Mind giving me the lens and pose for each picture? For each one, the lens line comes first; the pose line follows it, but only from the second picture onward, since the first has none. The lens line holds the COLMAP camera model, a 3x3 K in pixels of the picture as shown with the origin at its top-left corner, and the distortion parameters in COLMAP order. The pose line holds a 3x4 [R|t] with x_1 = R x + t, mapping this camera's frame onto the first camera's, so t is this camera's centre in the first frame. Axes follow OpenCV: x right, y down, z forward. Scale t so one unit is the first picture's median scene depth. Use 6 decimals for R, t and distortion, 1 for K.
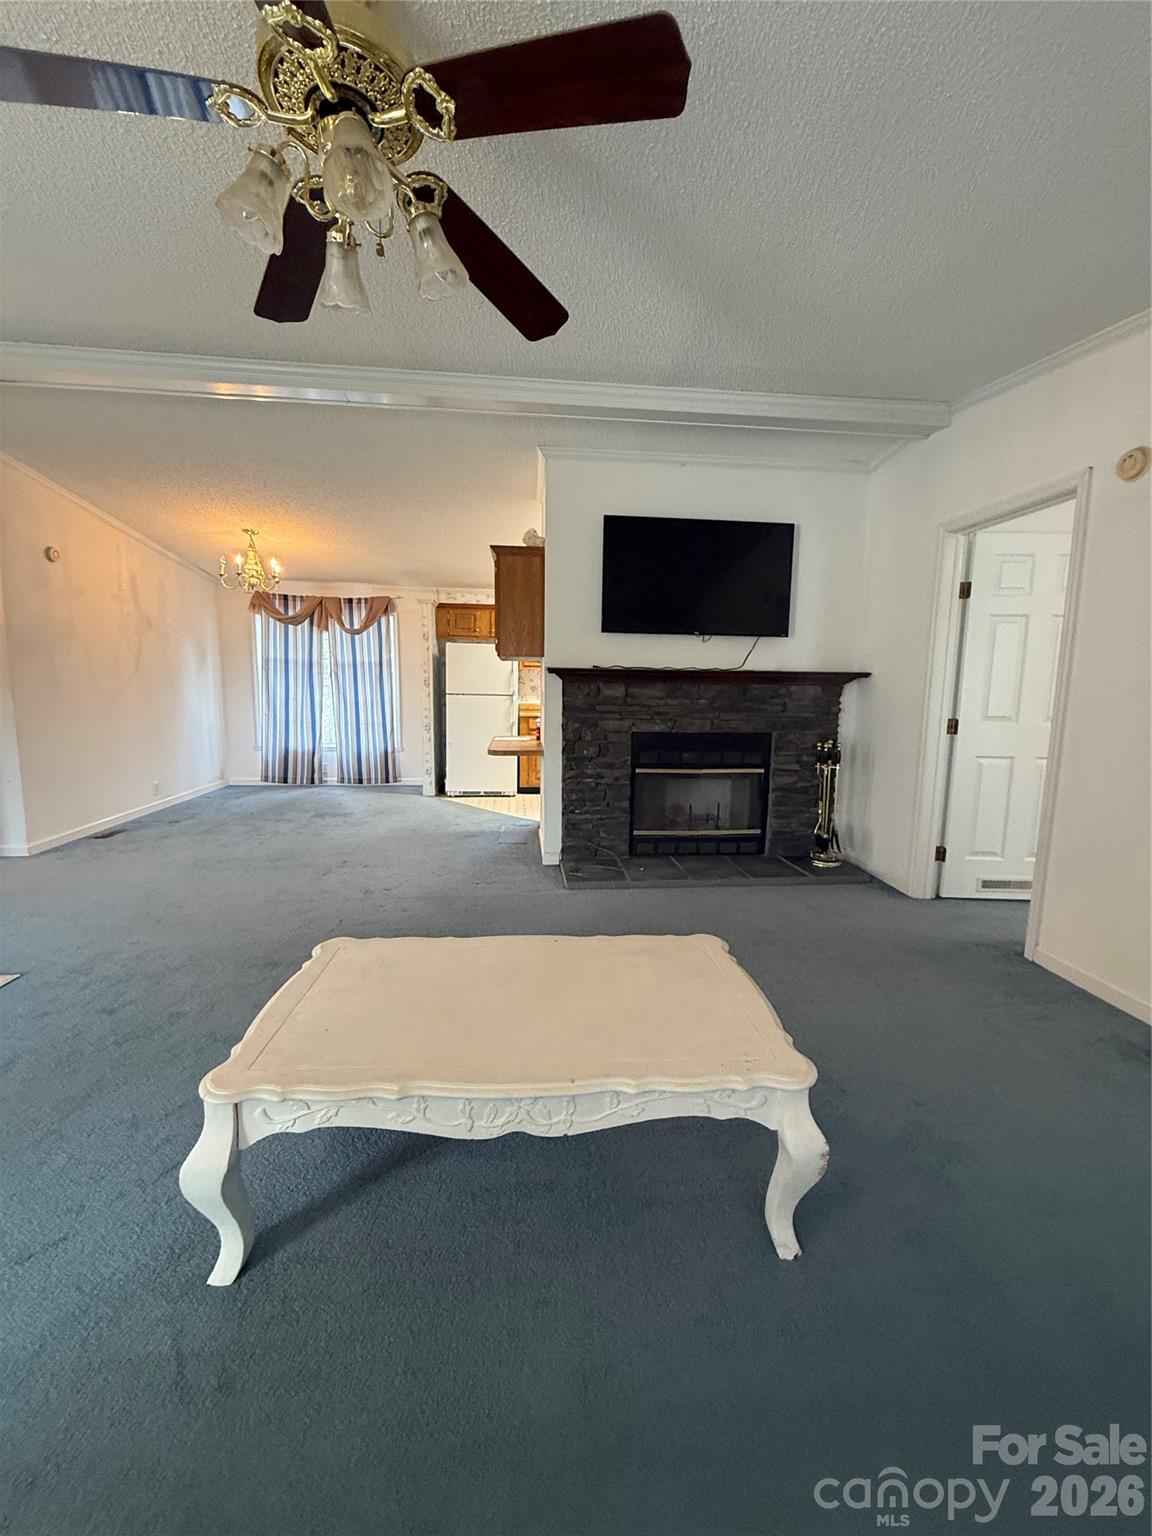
lens RADIAL K [[622.9, 0, 576.0], [0, 622.9, 760.1], [0, 0, 1]] dist [-0.000805, -0.000067]
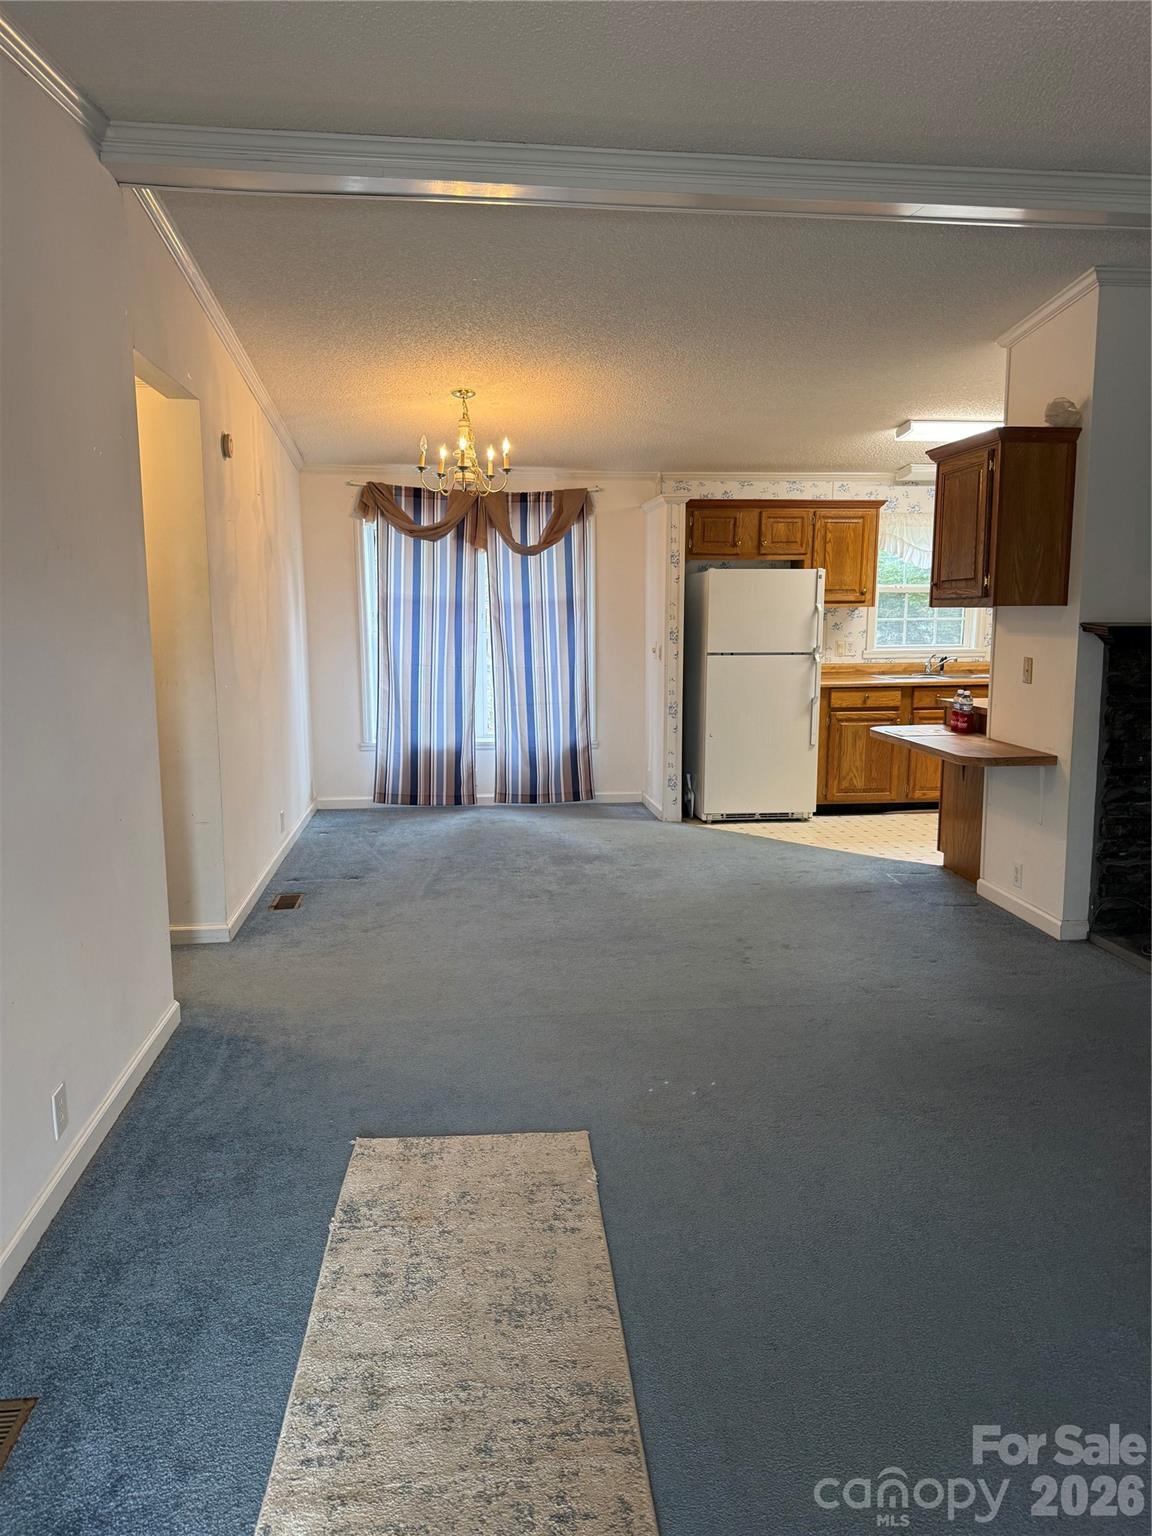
lens RADIAL K [[1080.4, 0, 572.8], [0, 1080.4, 777.8], [0, 0, 1]] dist [0.121895, -0.179522]
pose [[0.999761, -0.019177, 0.010504, -0.330917], [0.018745, 0.999033, 0.039774, -0.028418], [-0.011257, -0.039568, 0.999153, -0.052665]]
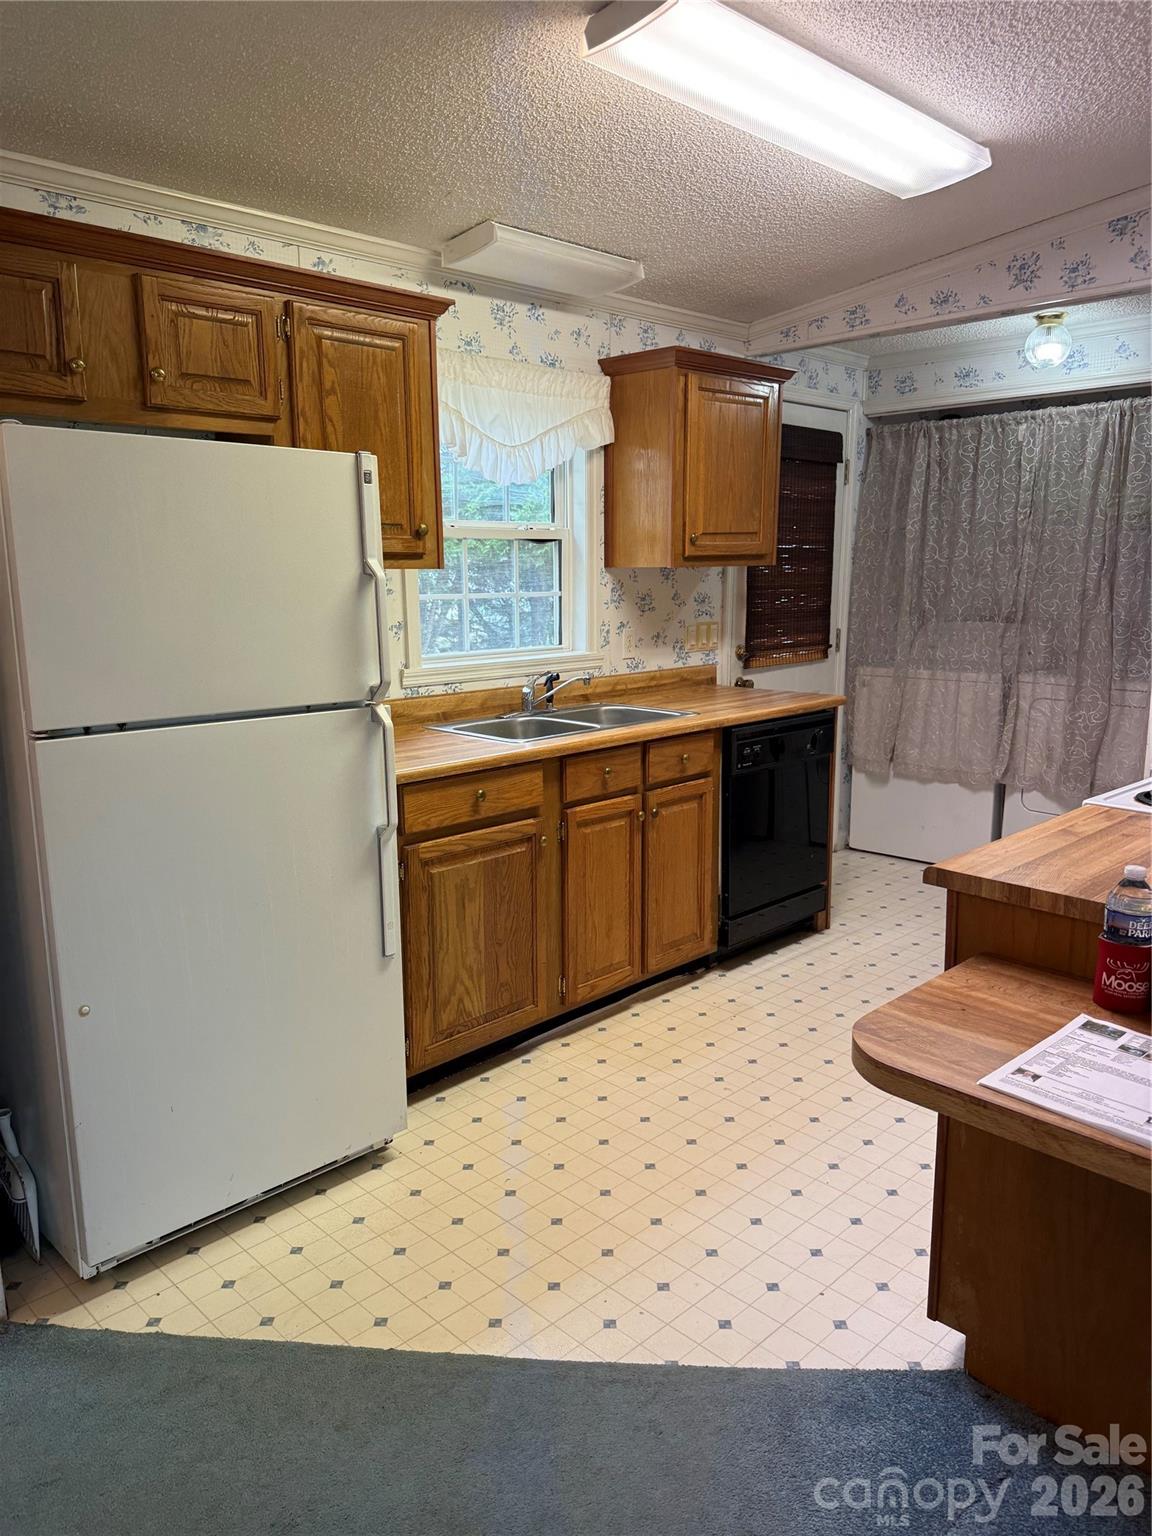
lens RADIAL K [[1080.4, 0, 572.8], [0, 1080.4, 777.8], [0, 0, 1]] dist [0.121895, -0.179522]
pose [[0.786116, -0.140616, 0.601871, -0.257819], [0.094000, 0.989649, 0.108437, -0.106245], [-0.610889, -0.028668, 0.791197, 0.633771]]
